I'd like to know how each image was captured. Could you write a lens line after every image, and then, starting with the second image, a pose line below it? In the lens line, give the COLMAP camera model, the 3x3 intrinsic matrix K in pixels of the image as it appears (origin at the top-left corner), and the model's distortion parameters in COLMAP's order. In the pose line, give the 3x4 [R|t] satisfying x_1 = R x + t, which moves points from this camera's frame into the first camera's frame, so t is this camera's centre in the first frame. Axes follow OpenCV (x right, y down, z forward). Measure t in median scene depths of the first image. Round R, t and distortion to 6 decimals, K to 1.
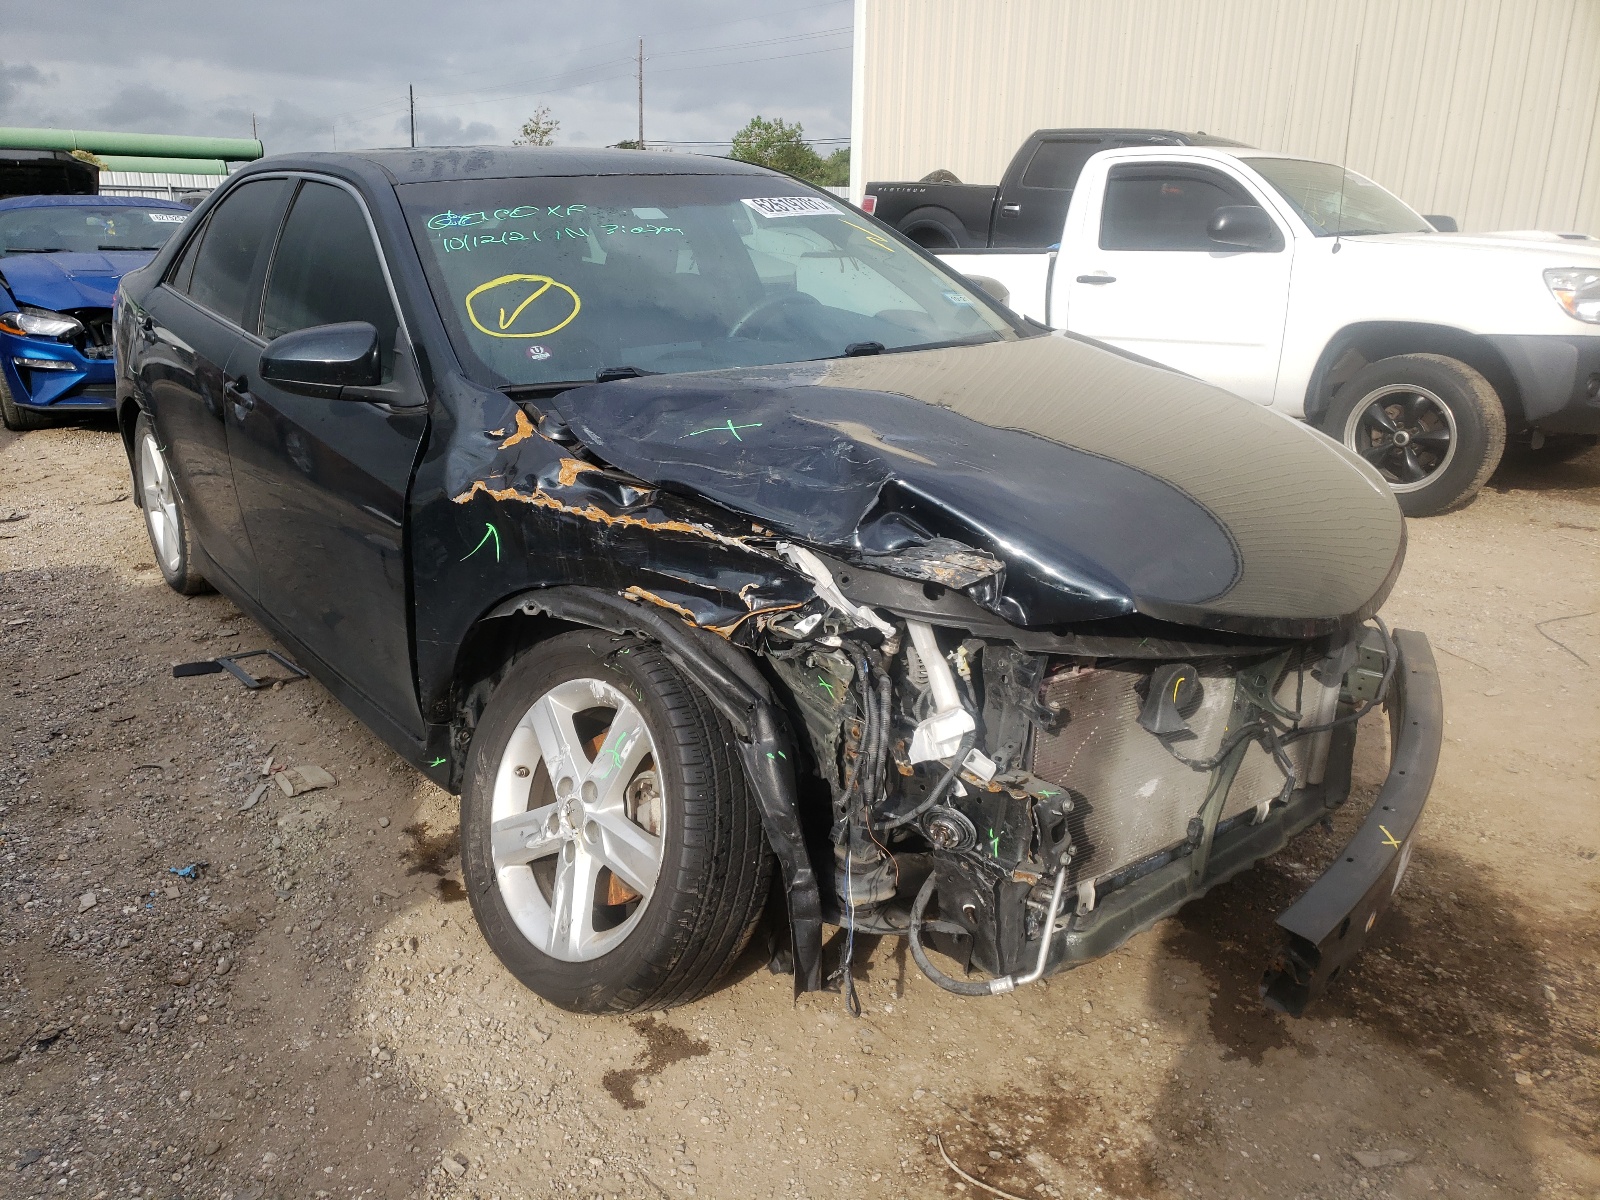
lens RADIAL K [[1219.9, 0, 799.3], [0, 1219.9, 609.4], [0, 0, 1]] dist [0.026306, -0.007711]
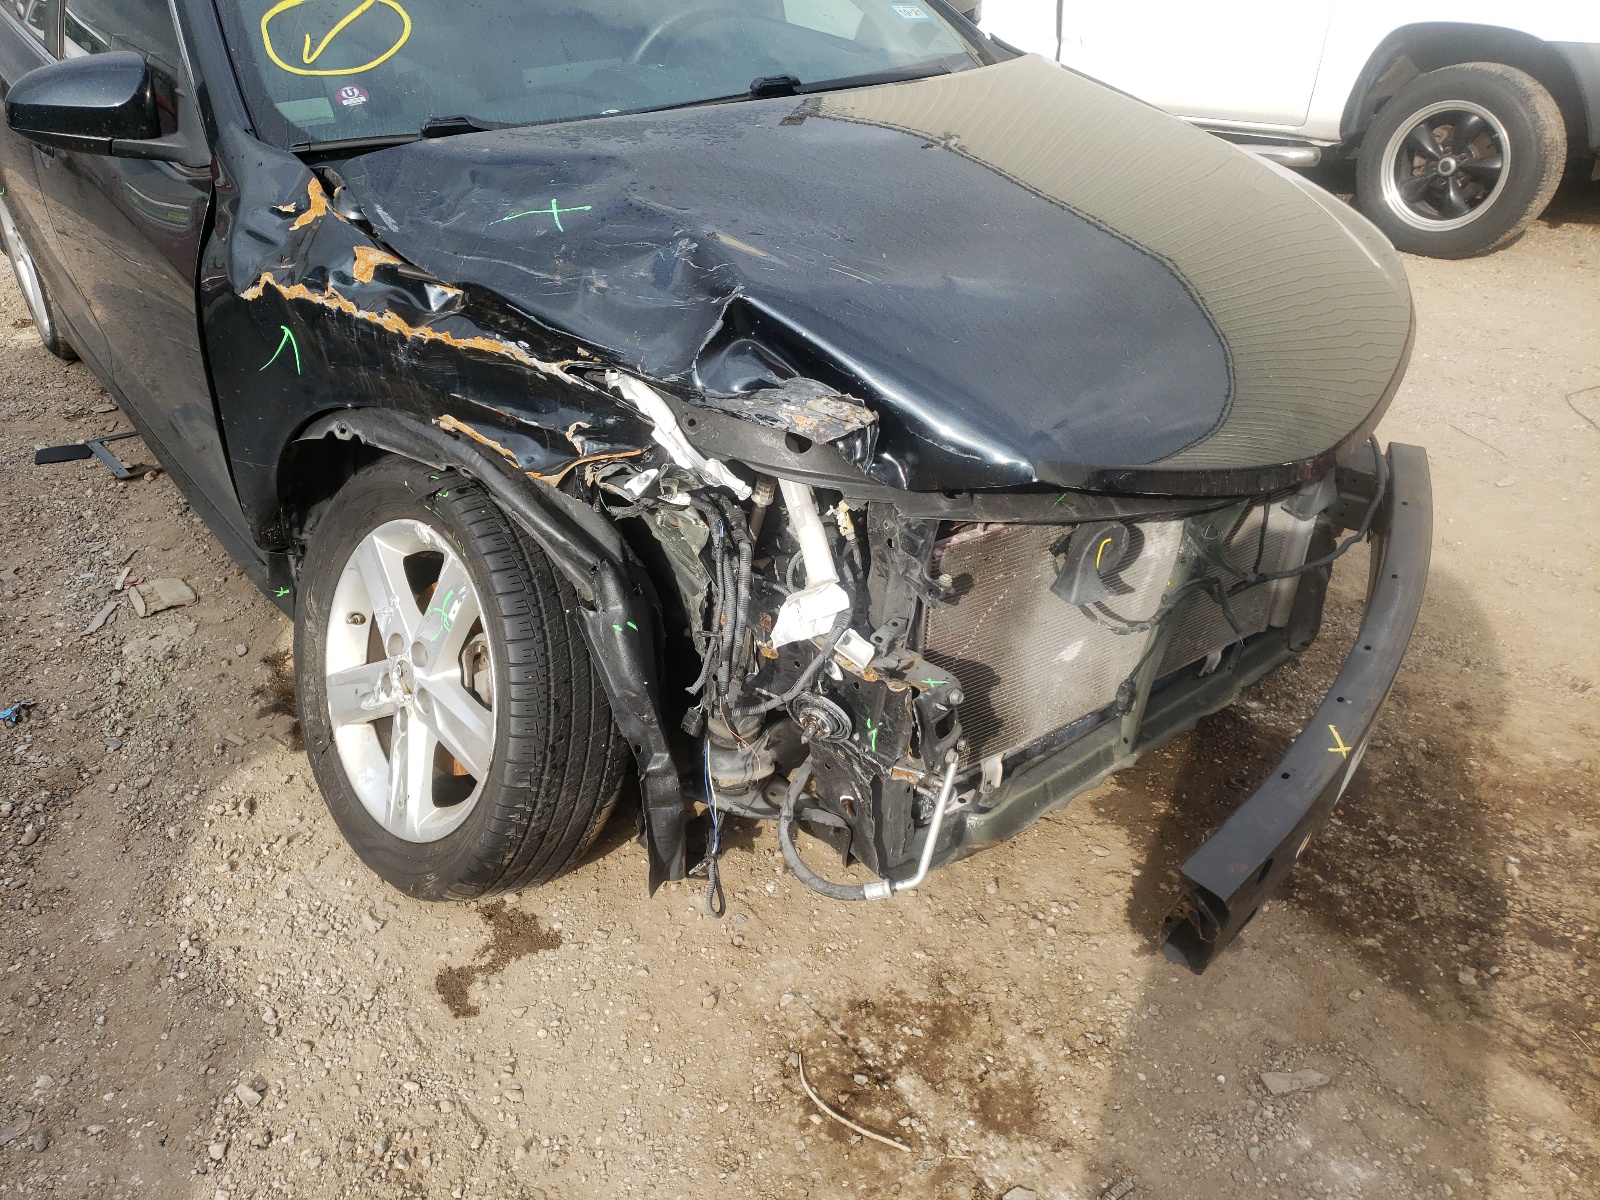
lens RADIAL K [[1219.9, 0, 808.6], [0, 1219.9, 606.5], [0, 0, 1]] dist [0.026306, -0.007711]
pose [[0.999974, 0.003143, -0.006555, 0.110101], [-0.001616, 0.975254, 0.221083, -0.075939], [0.007088, -0.221067, 0.975233, 0.179419]]
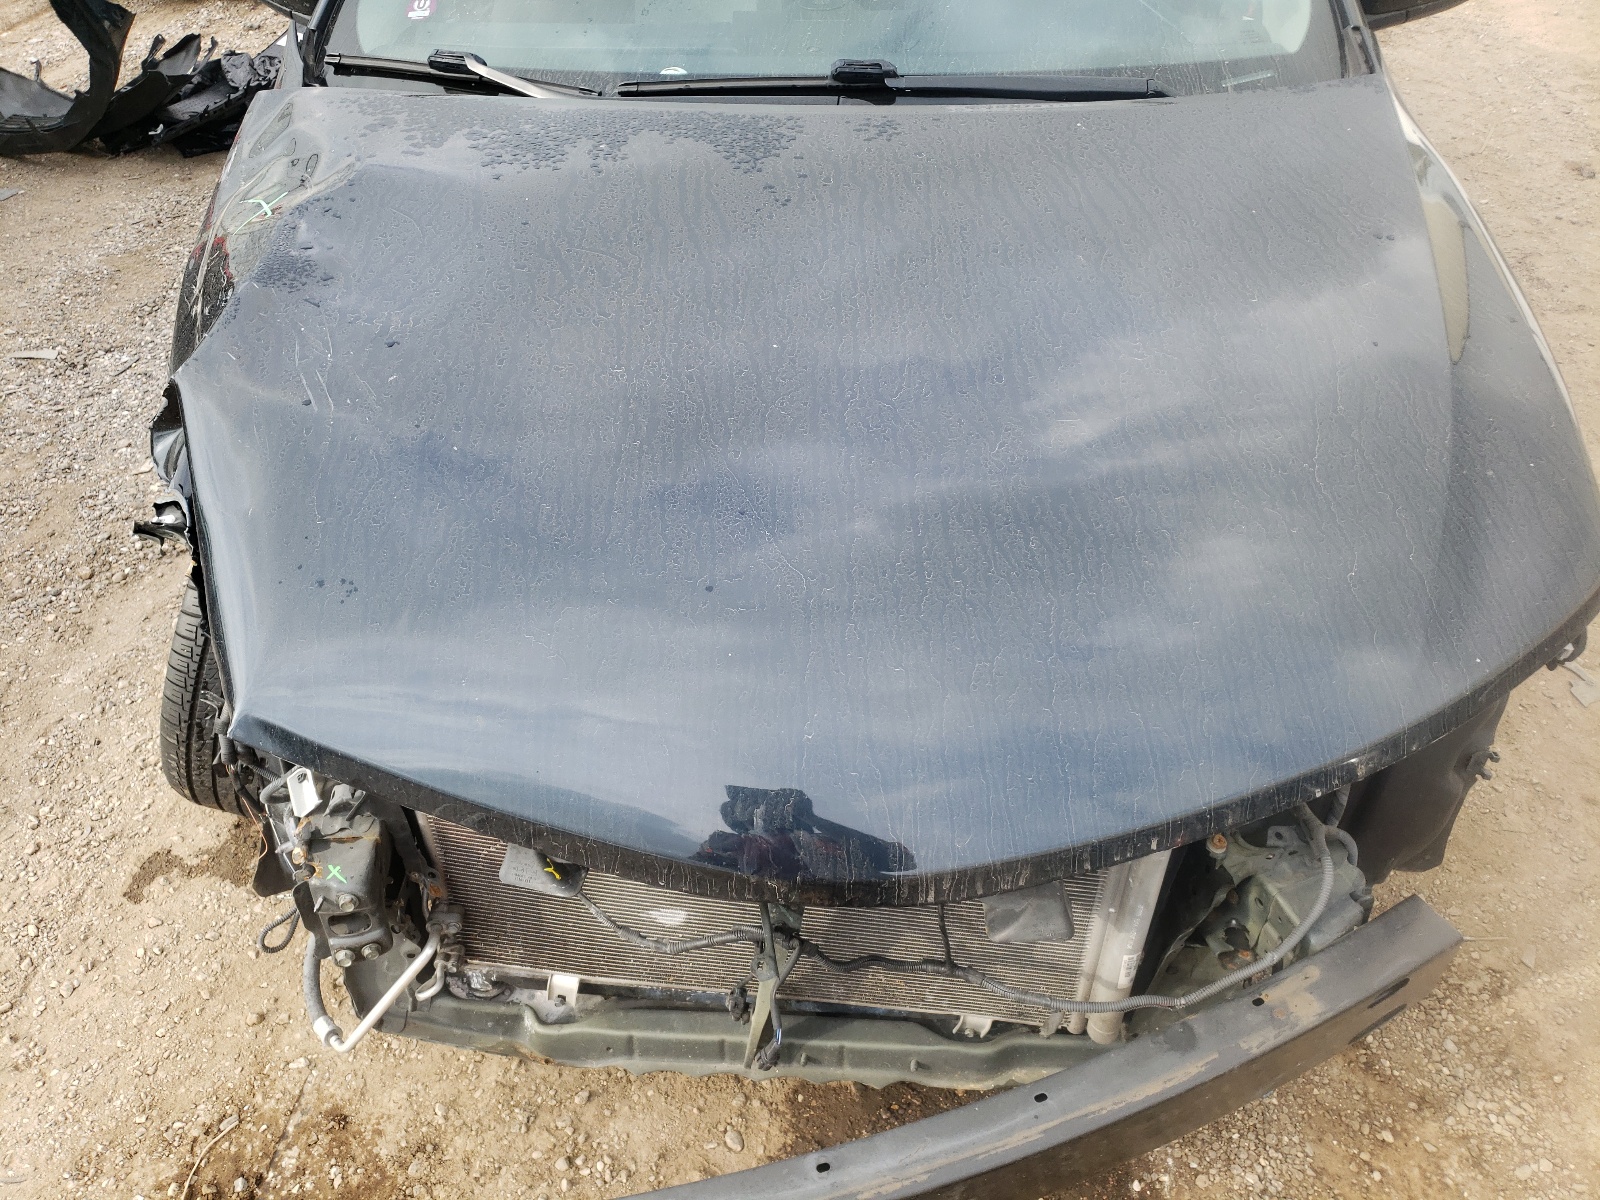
lens RADIAL K [[1219.9, 0, 800.2], [0, 1219.9, 603.8], [0, 0, 1]] dist [0.026306, -0.007711]
pose [[0.737022, 0.430300, -0.521191, 0.631458], [-0.212430, 0.879546, 0.425761, -0.320780], [0.641617, -0.203079, 0.739653, 0.601728]]
